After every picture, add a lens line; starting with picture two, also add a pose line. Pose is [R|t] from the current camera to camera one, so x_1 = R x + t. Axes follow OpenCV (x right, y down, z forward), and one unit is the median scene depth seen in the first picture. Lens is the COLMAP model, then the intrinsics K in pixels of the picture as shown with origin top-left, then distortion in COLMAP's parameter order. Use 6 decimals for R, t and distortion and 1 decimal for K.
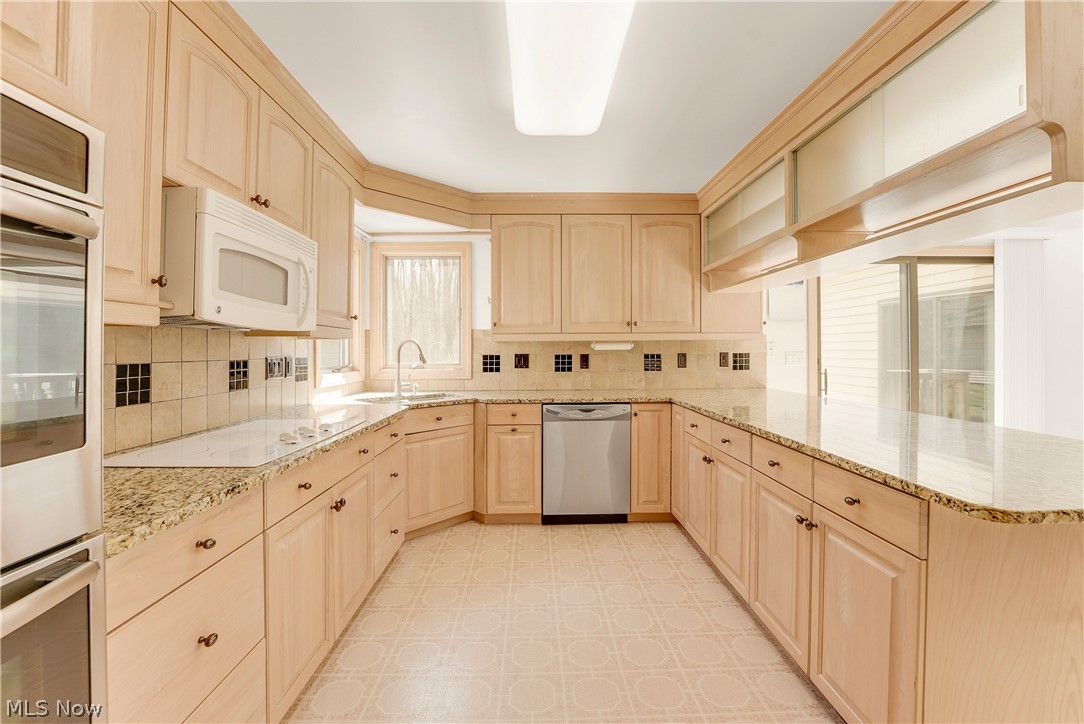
lens RADIAL K [[465.9, 0, 540.2], [0, 465.9, 347.3], [0, 0, 1]] dist [-0.028090, 0.000608]
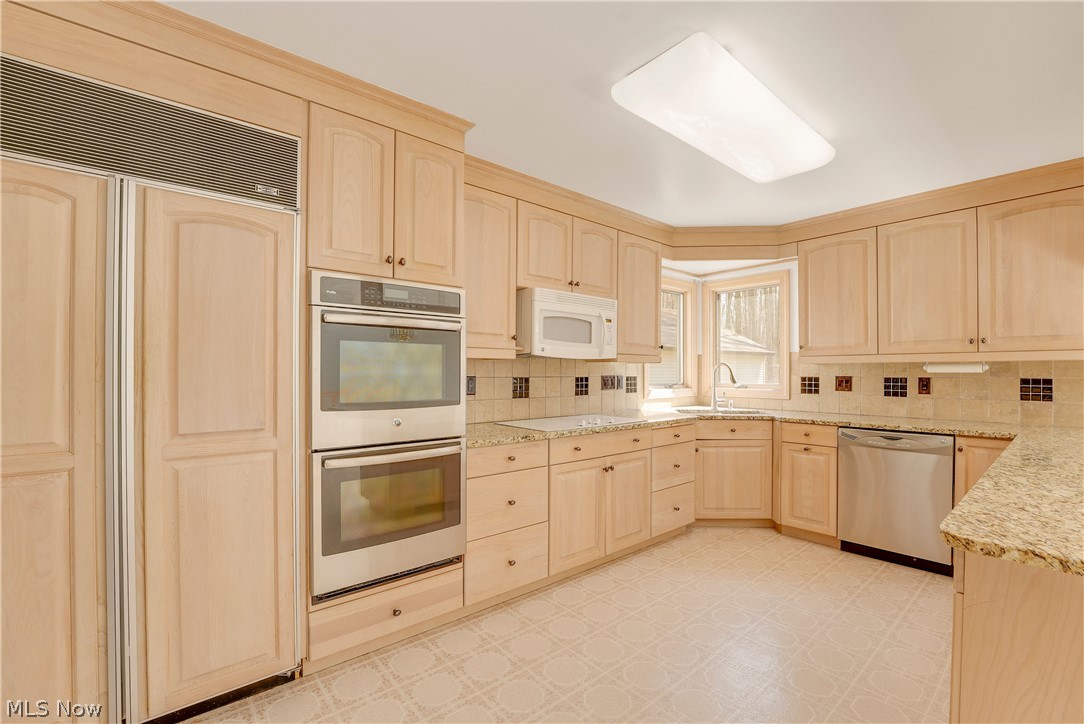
lens RADIAL K [[465.9, 0, 549.8], [0, 465.9, 372.3], [0, 0, 1]] dist [-0.028090, 0.000608]
pose [[0.641191, 0.006791, -0.767351, 0.363531], [-0.001161, 0.999968, 0.007879, -0.001203], [0.767380, -0.004160, 0.641179, -0.097838]]
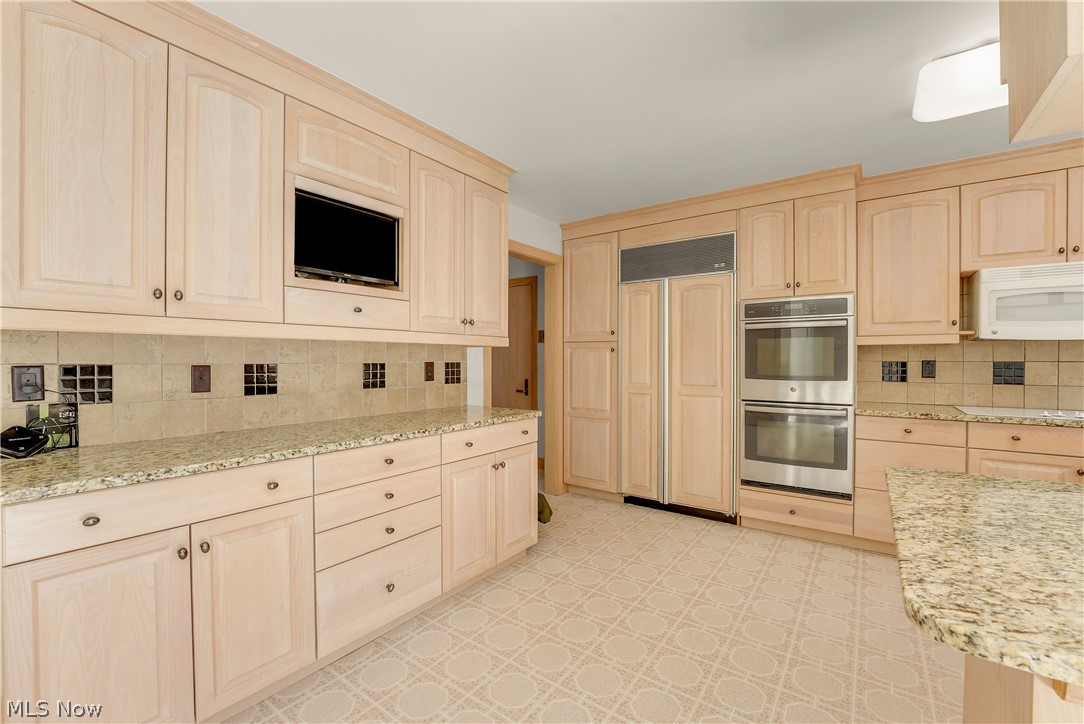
lens RADIAL K [[465.9, 0, 539.9], [0, 465.9, 362.8], [0, 0, 1]] dist [-0.028090, 0.000608]
pose [[-0.603870, 0.016803, -0.796906, 0.829401], [0.012529, 0.999854, 0.011588, -0.001880], [0.796984, -0.002987, -0.603993, 0.294855]]
